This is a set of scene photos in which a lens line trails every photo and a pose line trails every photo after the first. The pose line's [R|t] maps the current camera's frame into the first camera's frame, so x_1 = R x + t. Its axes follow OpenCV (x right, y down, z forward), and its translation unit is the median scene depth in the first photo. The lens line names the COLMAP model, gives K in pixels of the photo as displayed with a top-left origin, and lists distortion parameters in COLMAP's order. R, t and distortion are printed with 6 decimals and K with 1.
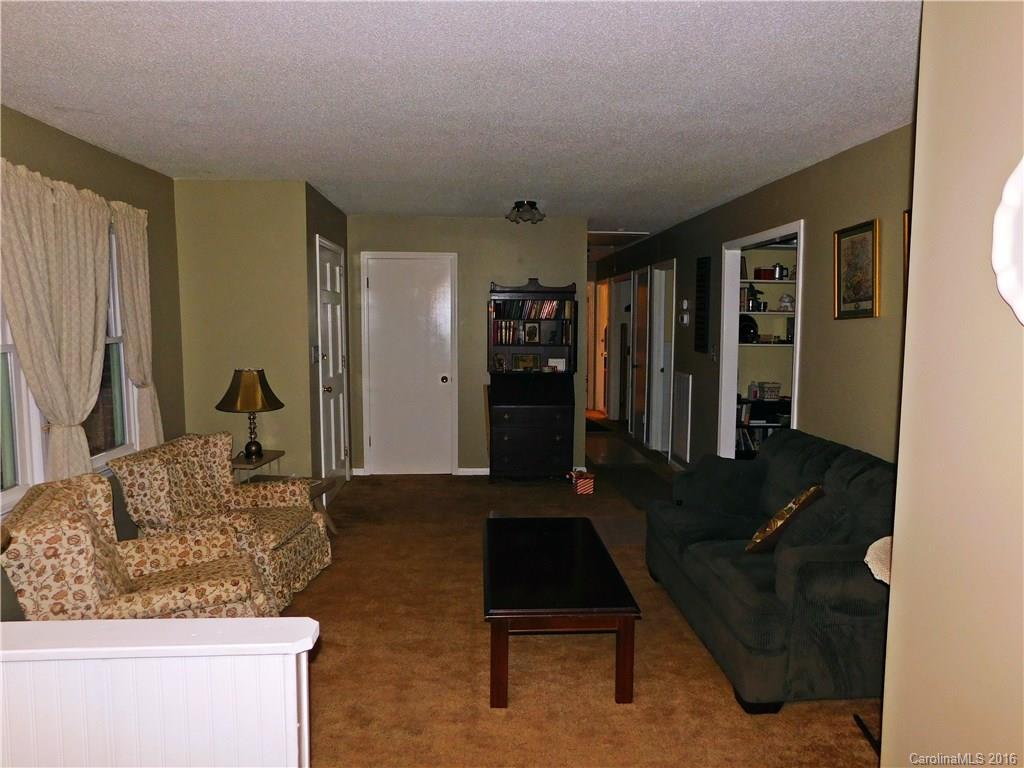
lens RADIAL K [[692.2, 0, 513.6], [0, 692.2, 385.4], [0, 0, 1]] dist [0.008925, 0.007570]
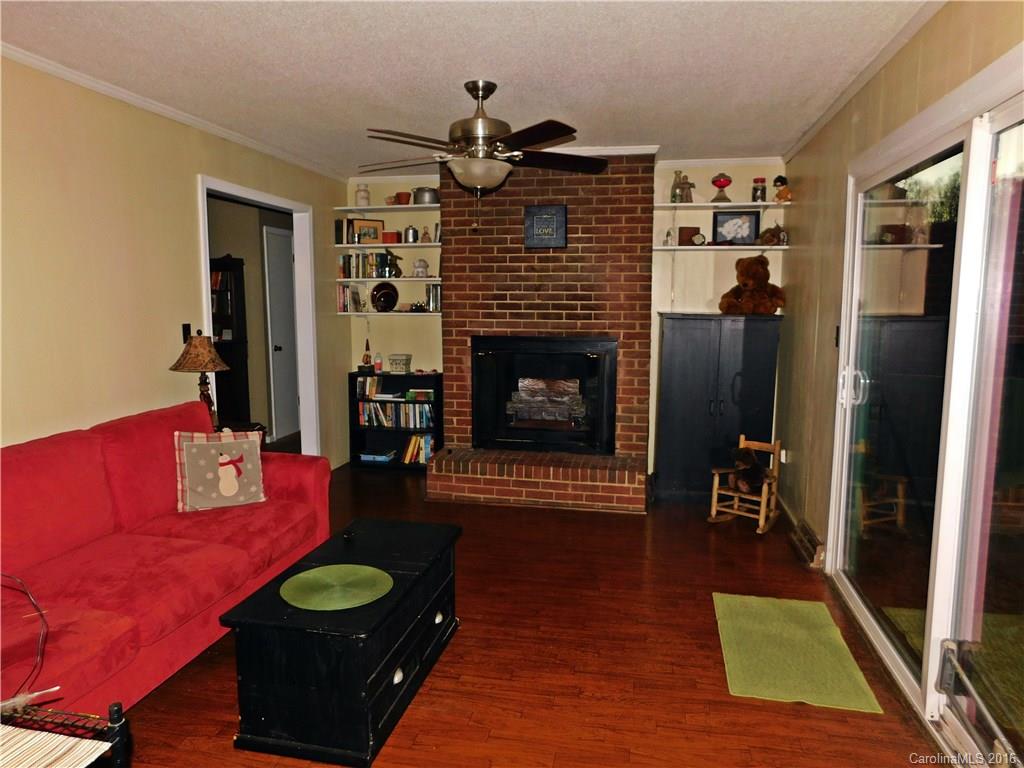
lens RADIAL K [[692.2, 0, 511.3], [0, 692.2, 382.2], [0, 0, 1]] dist [0.008925, 0.007570]
pose [[0.965549, 0.036927, -0.257589, 0.753795], [-0.026941, 0.998746, 0.042189, -0.010446], [0.258824, -0.033796, 0.965333, 0.135790]]
